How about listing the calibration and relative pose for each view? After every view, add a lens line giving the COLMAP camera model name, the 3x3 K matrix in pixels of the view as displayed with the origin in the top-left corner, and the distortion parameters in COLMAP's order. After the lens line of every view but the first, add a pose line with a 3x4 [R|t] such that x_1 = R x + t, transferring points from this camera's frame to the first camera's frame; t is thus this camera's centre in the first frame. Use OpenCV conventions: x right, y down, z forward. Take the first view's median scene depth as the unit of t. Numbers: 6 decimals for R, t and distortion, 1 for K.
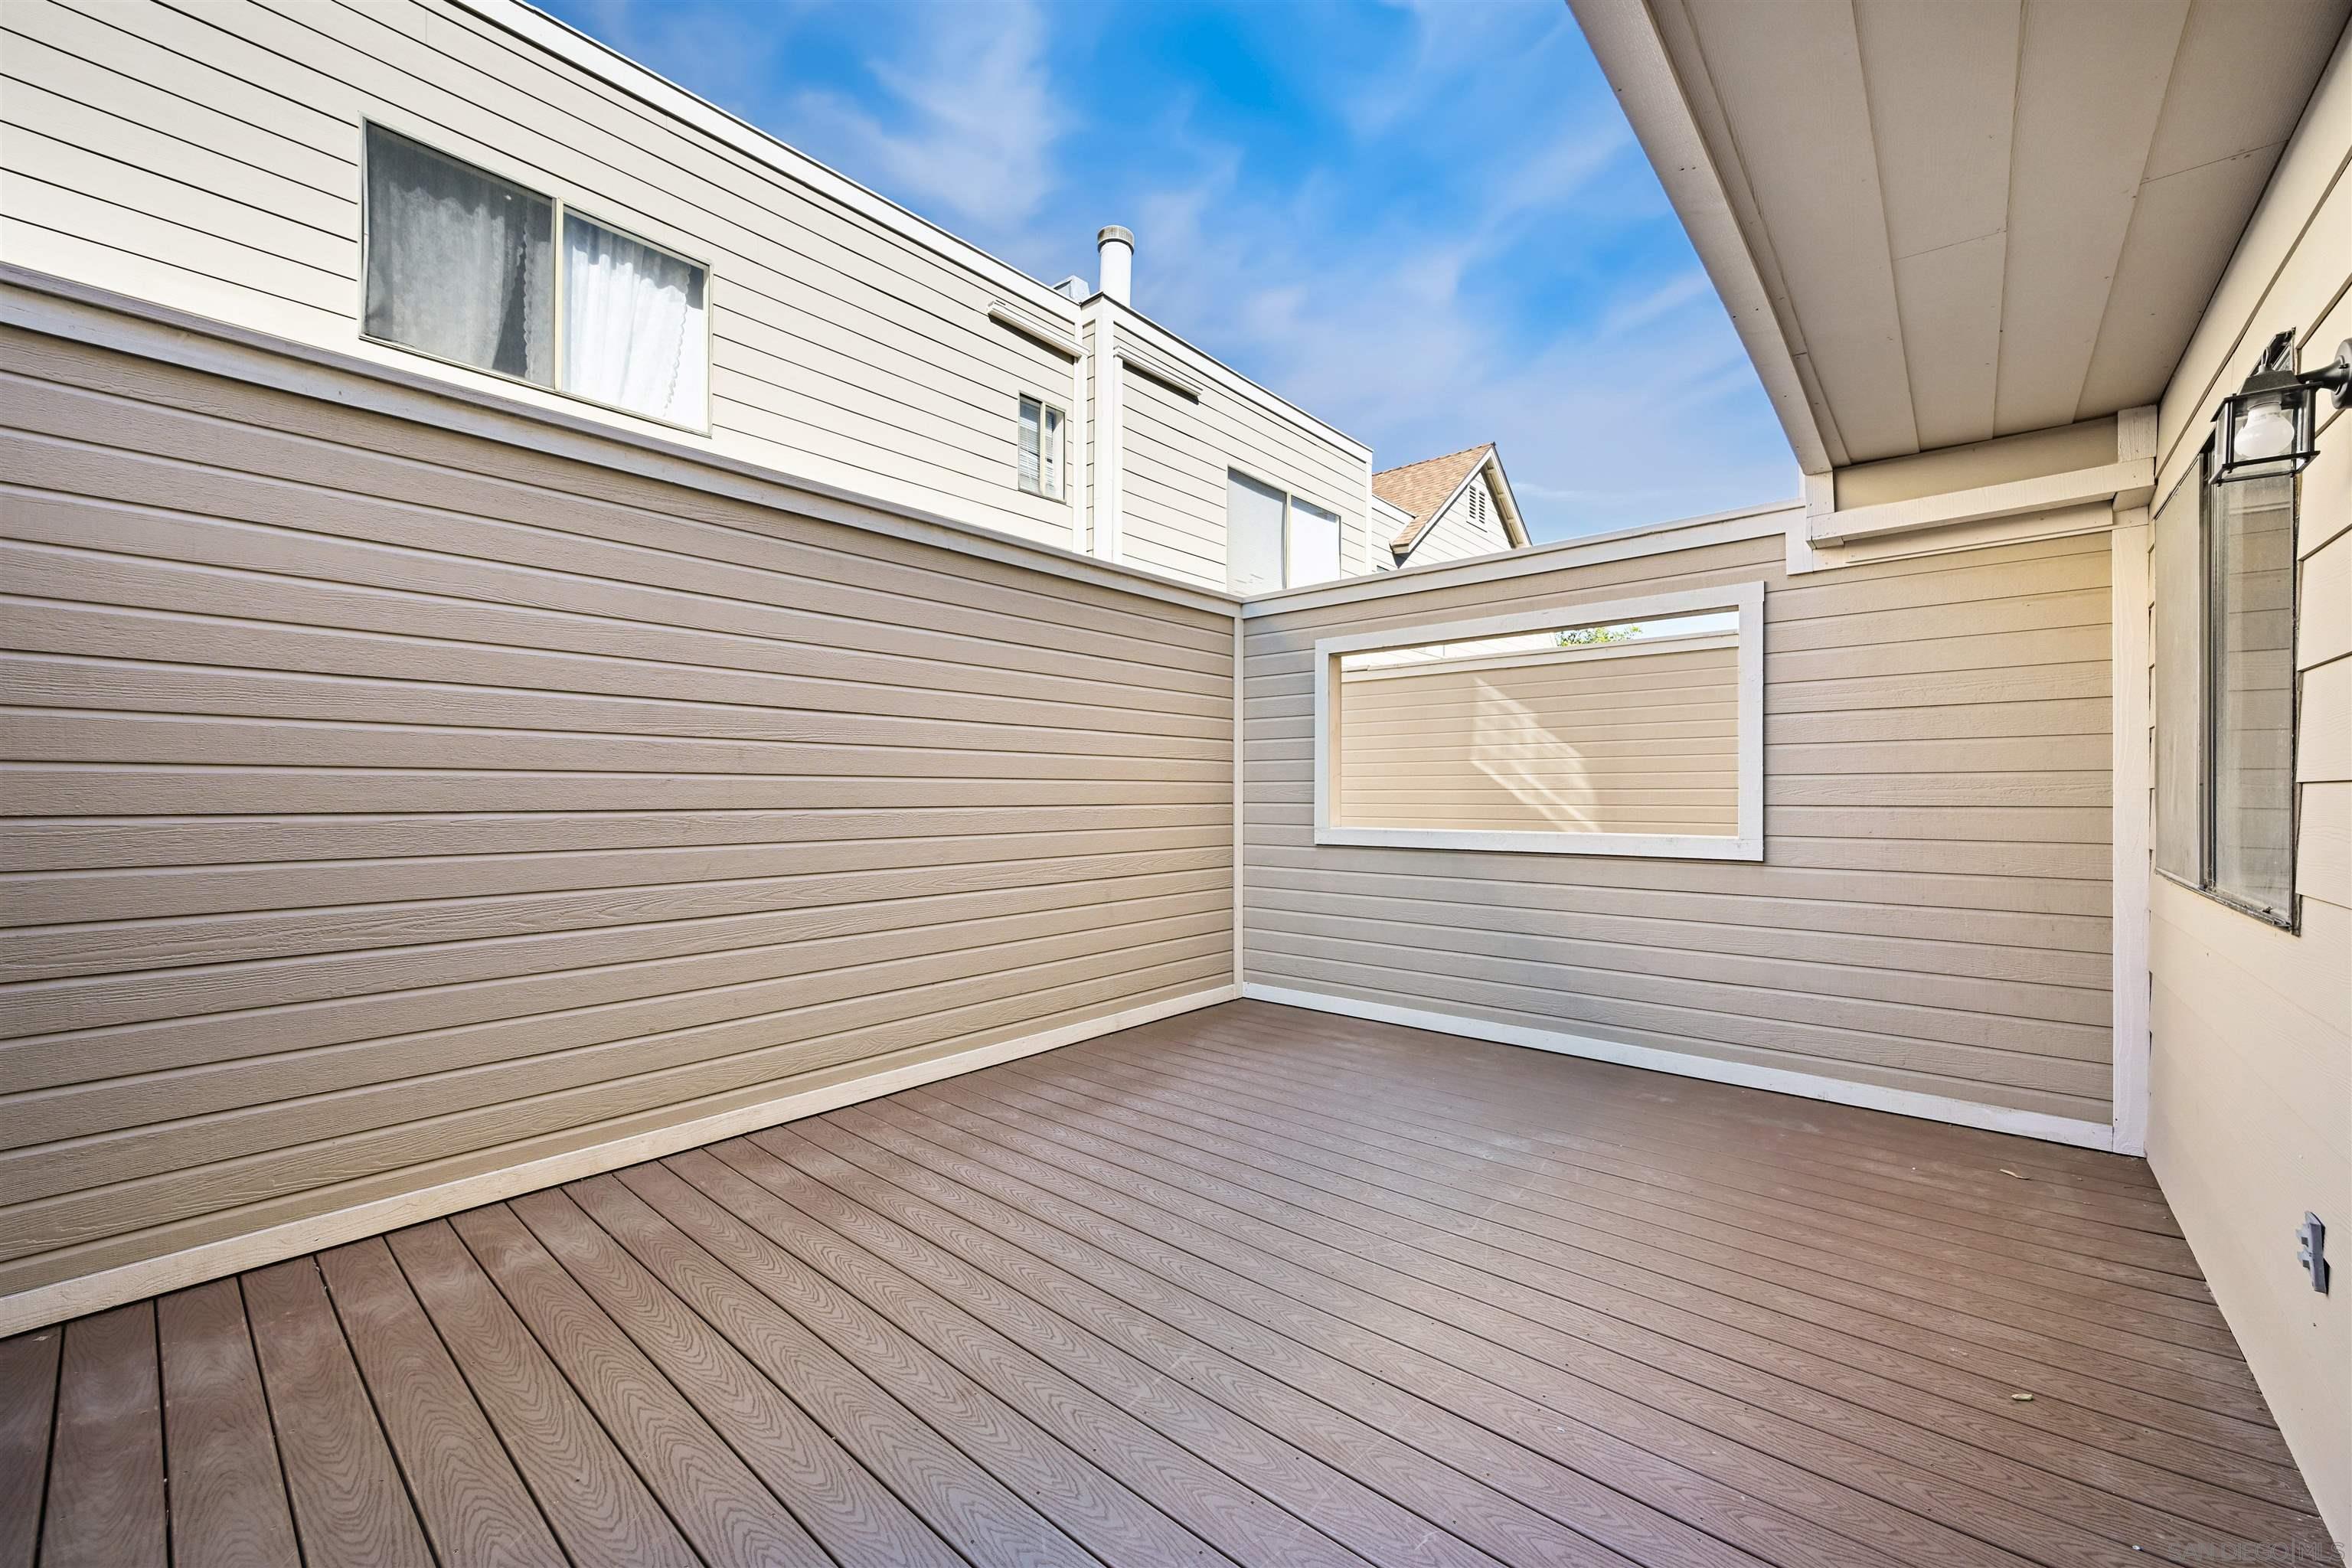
lens RADIAL K [[920.0, 0, 1183.2], [0, 920.0, 790.8], [0, 0, 1]] dist [-0.005214, 0.001602]
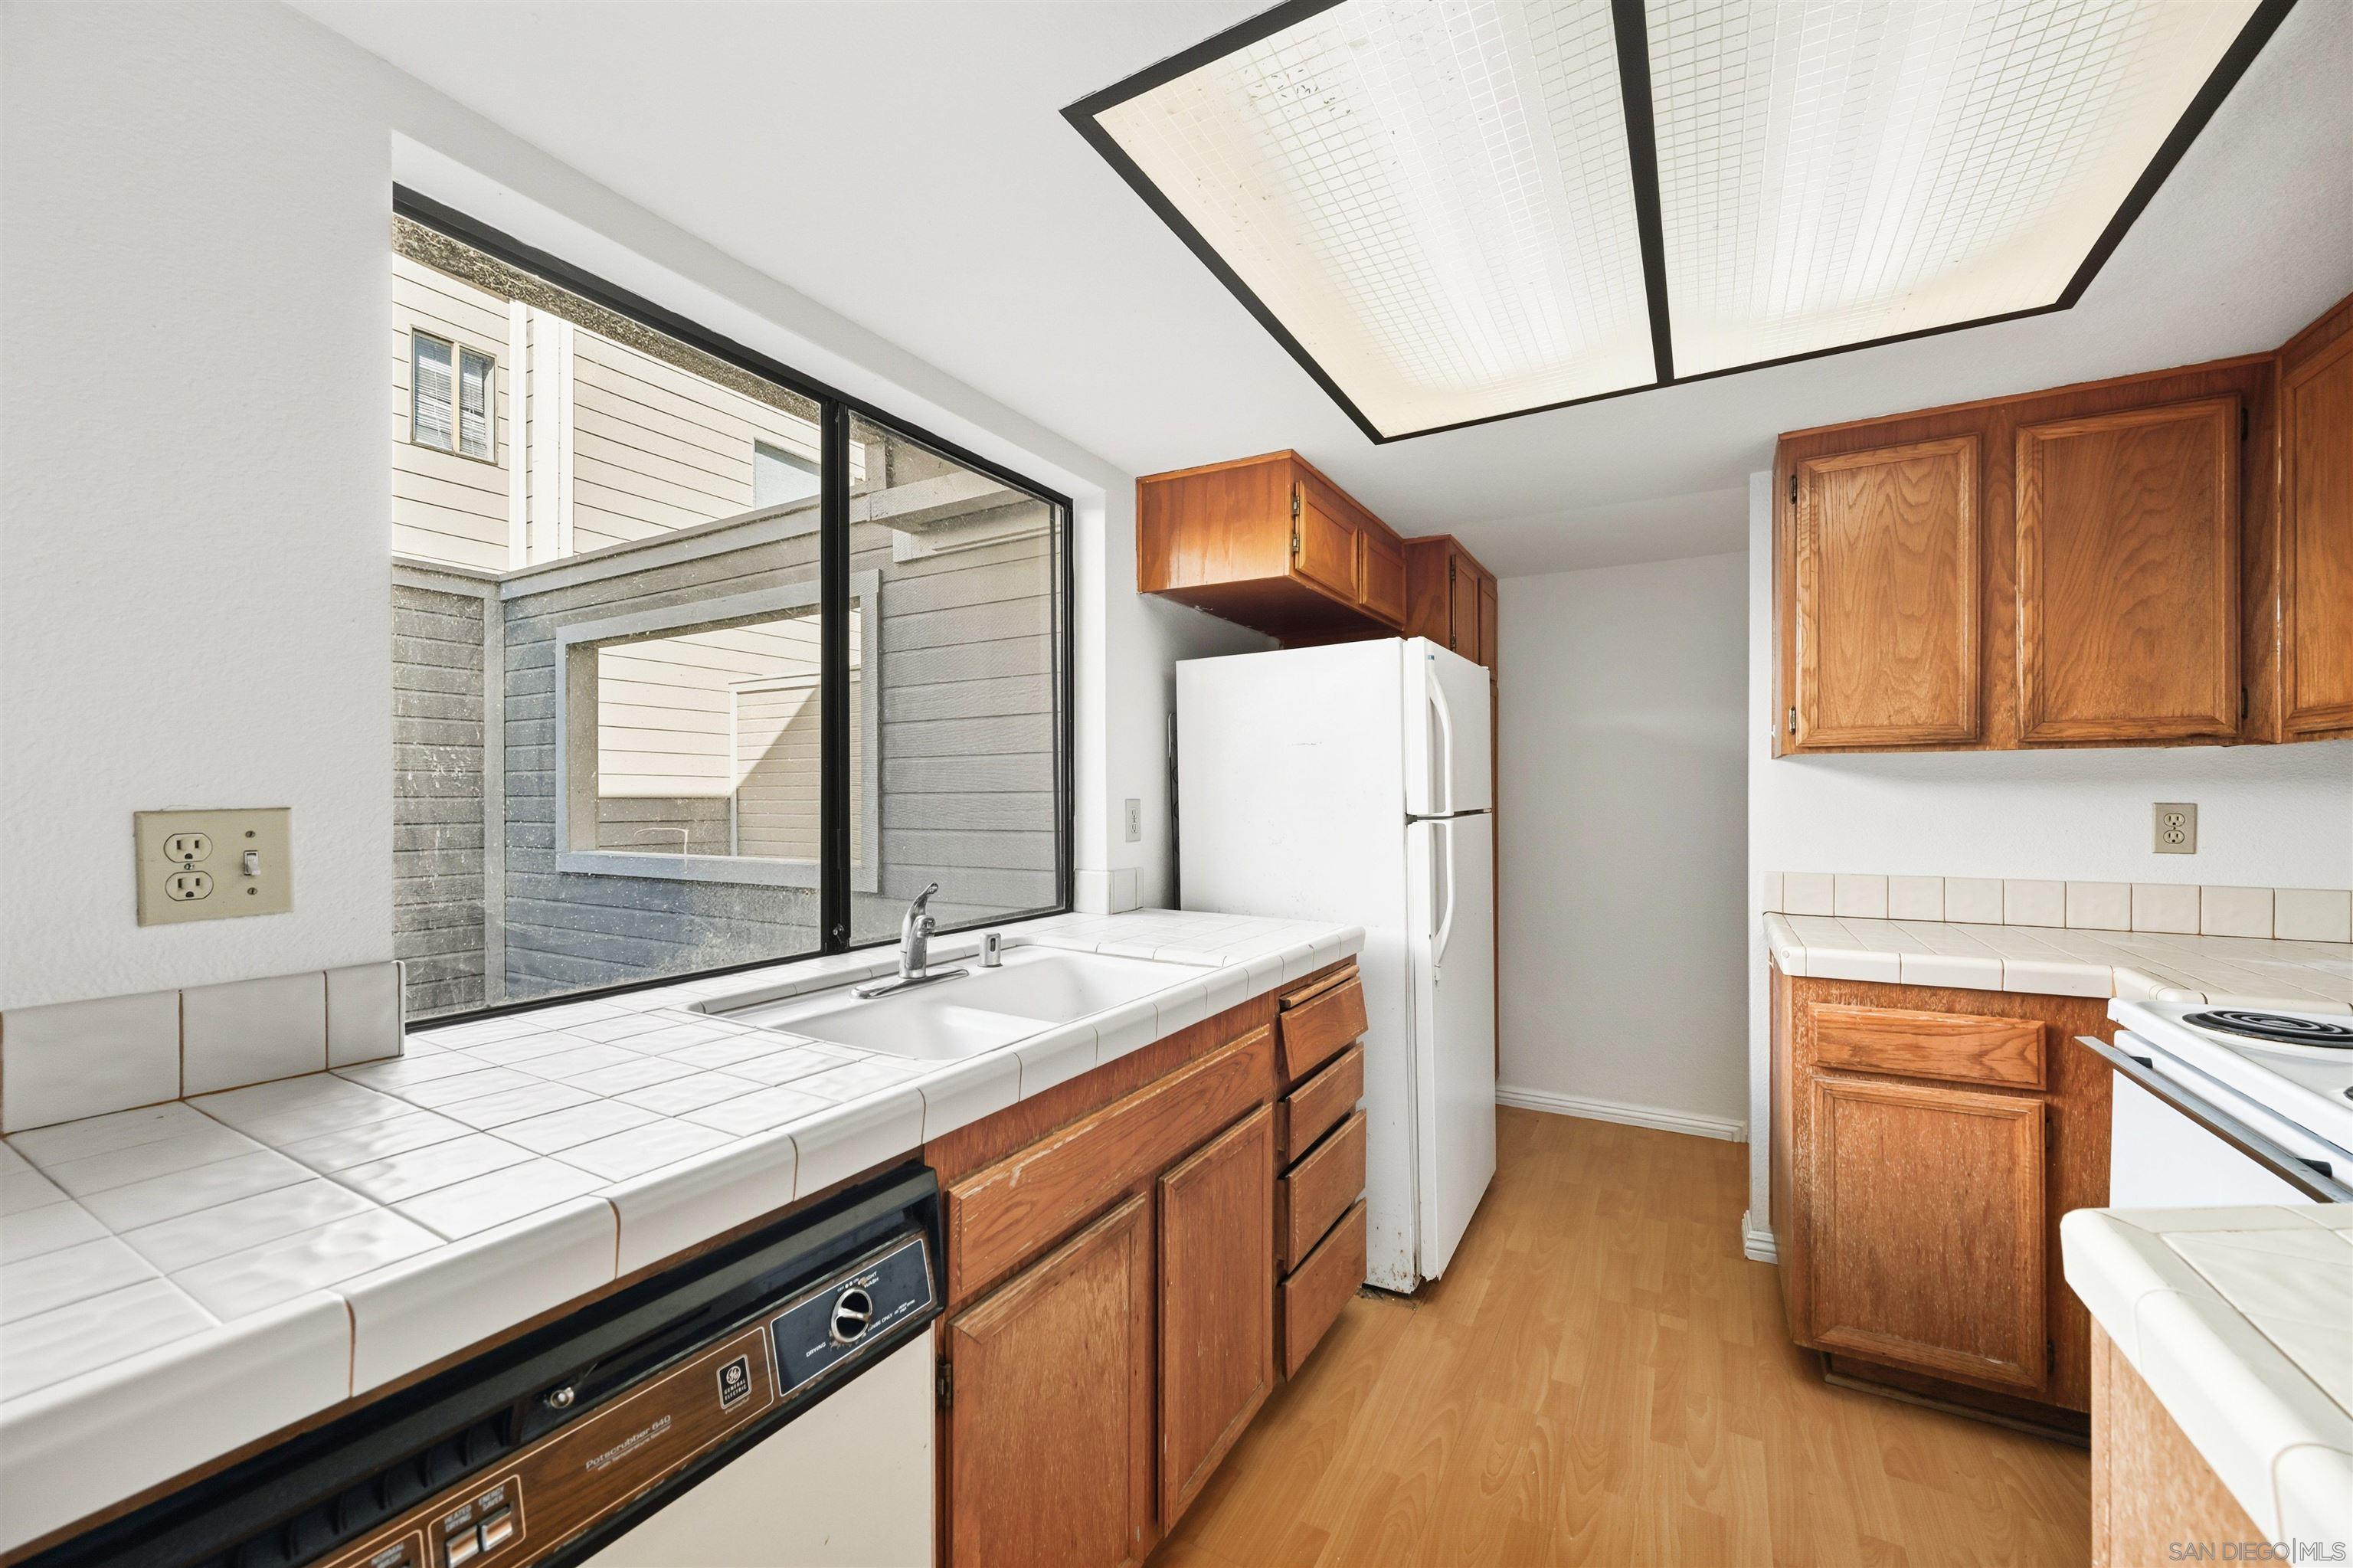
lens RADIAL K [[920.5, 0, 1187.5], [0, 920.5, 798.7], [0, 0, 1]] dist [-0.005214, 0.001602]
pose [[0.981628, -0.004157, 0.190759, 0.524646], [0.002772, 0.999968, 0.007523, -0.012174], [-0.190784, -0.006856, 0.981608, 0.063998]]
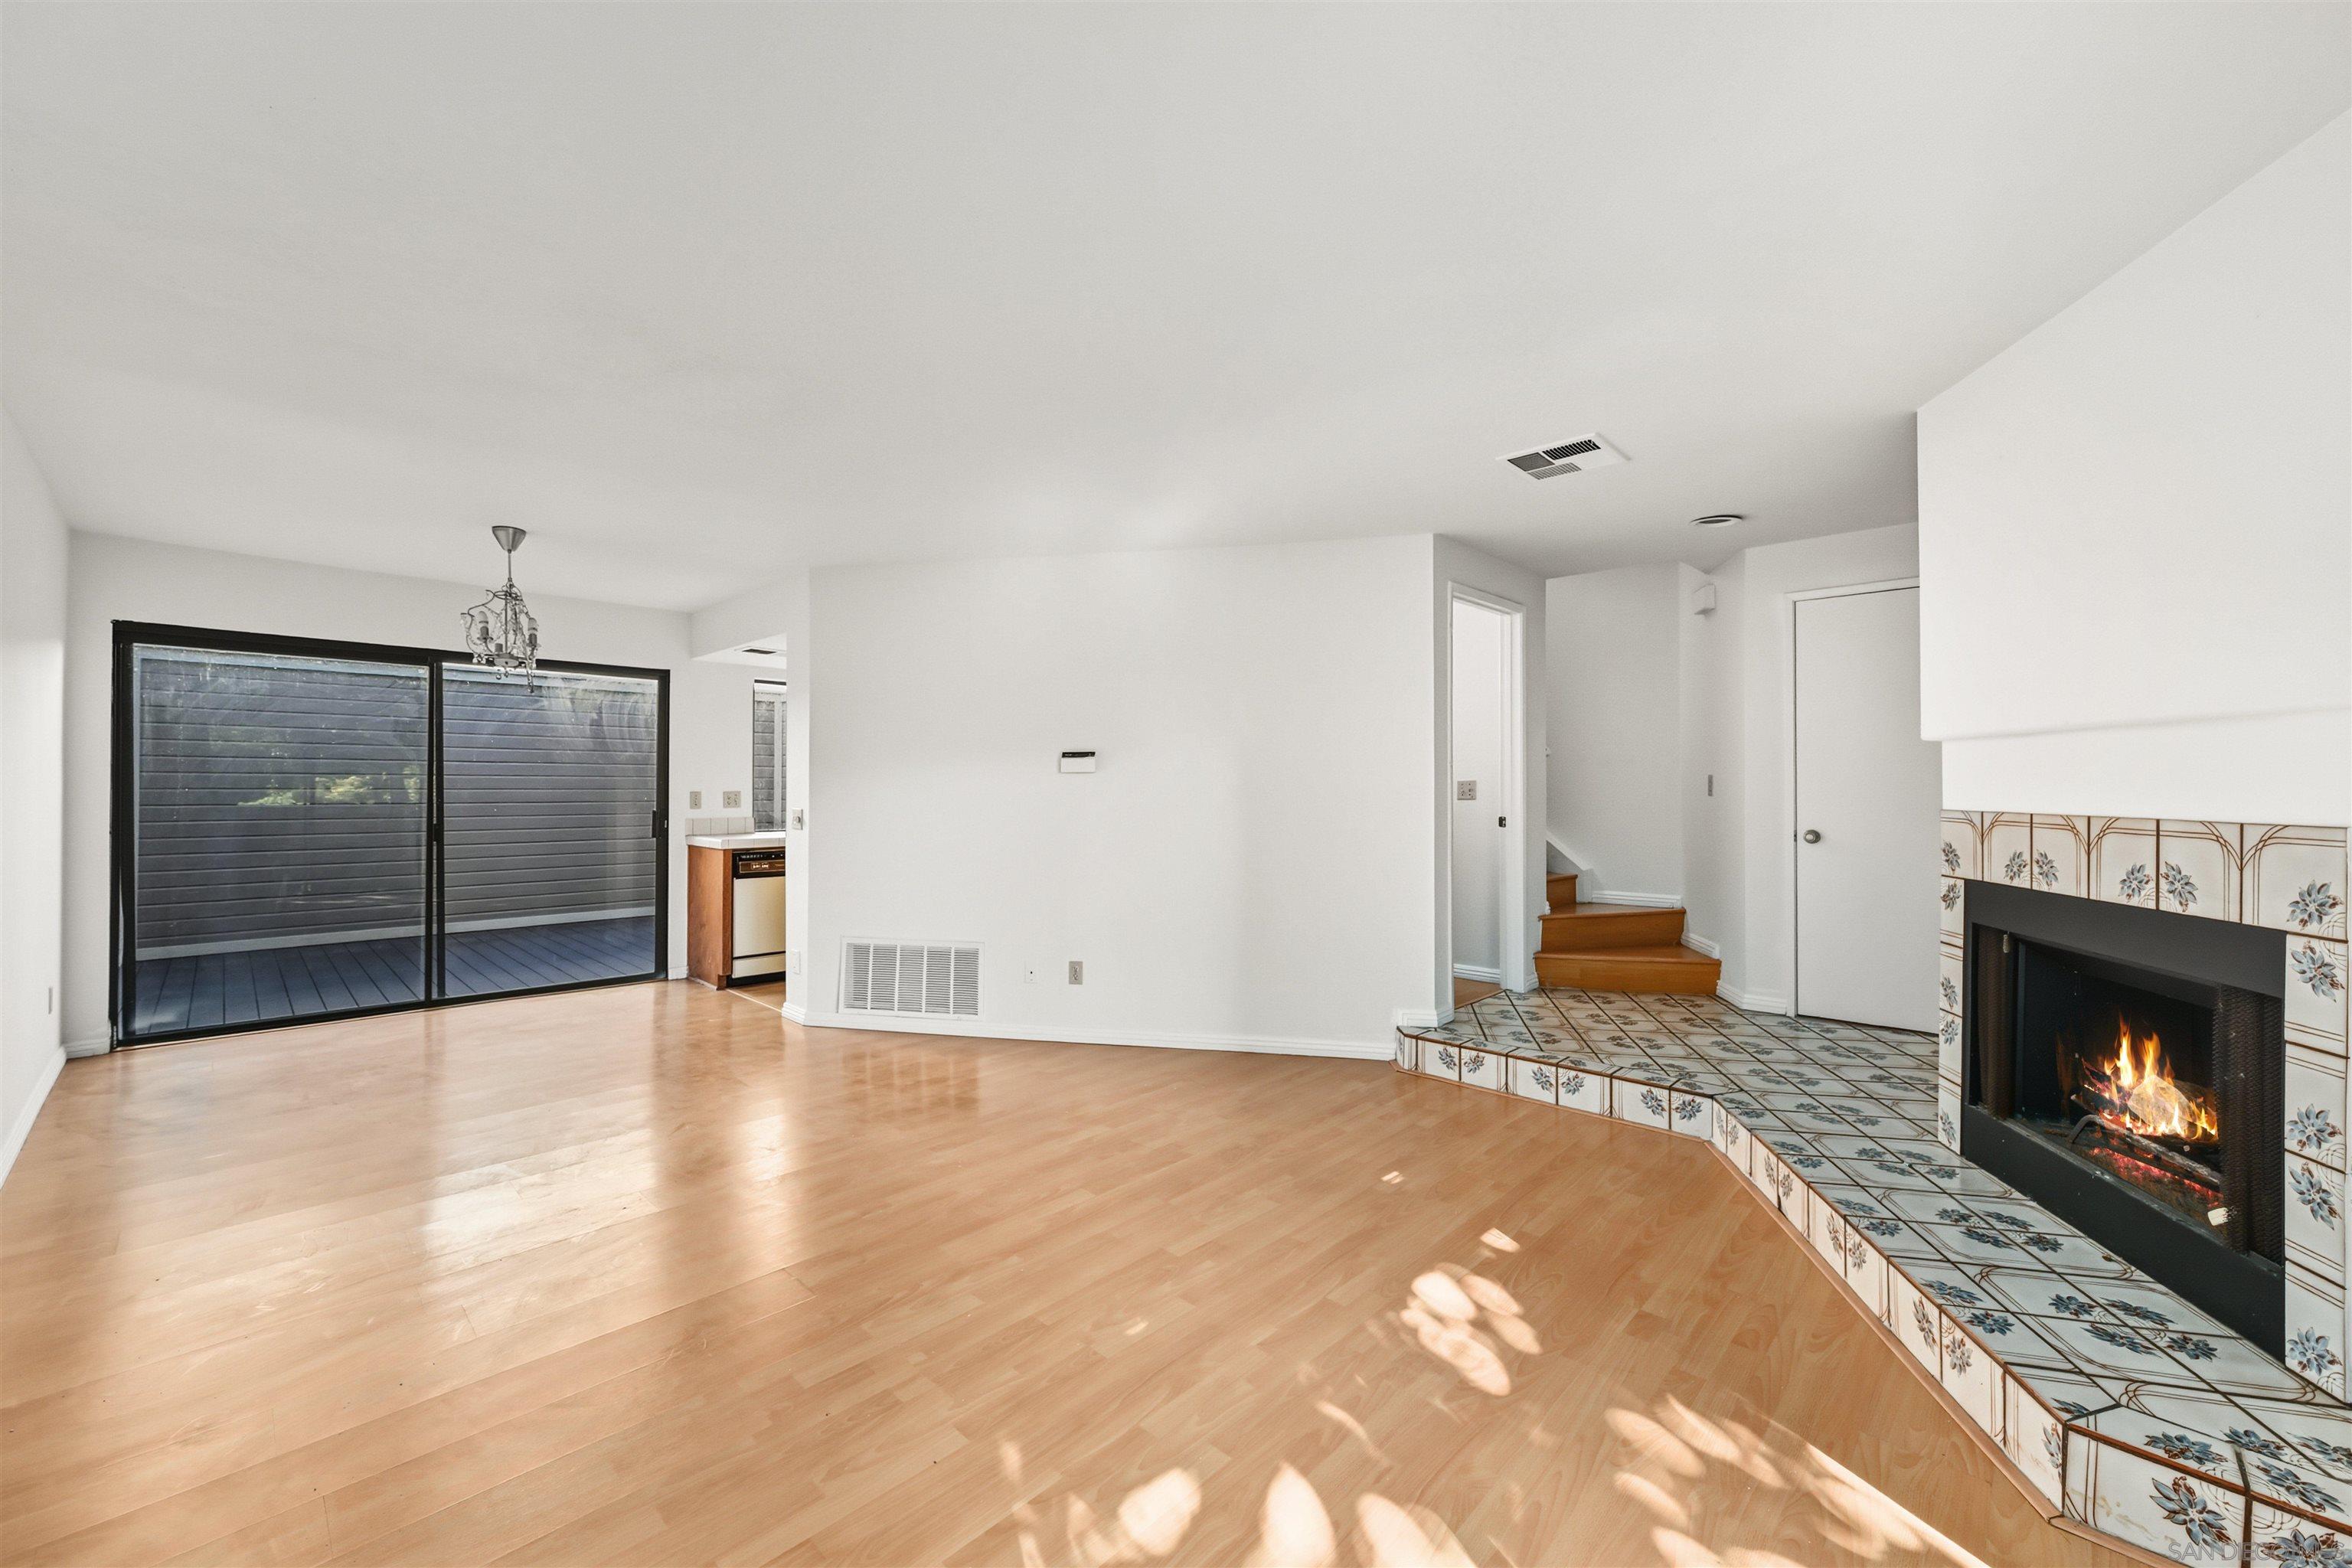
lens RADIAL K [[920.0, 0, 1177.1], [0, 920.0, 783.1], [0, 0, 1]] dist [-0.005214, 0.001602]
pose [[0.998791, 0.000489, -0.049156, 0.987286], [-0.000616, 0.999996, -0.002583, -0.017053], [0.049155, 0.002610, 0.998788, -0.846149]]
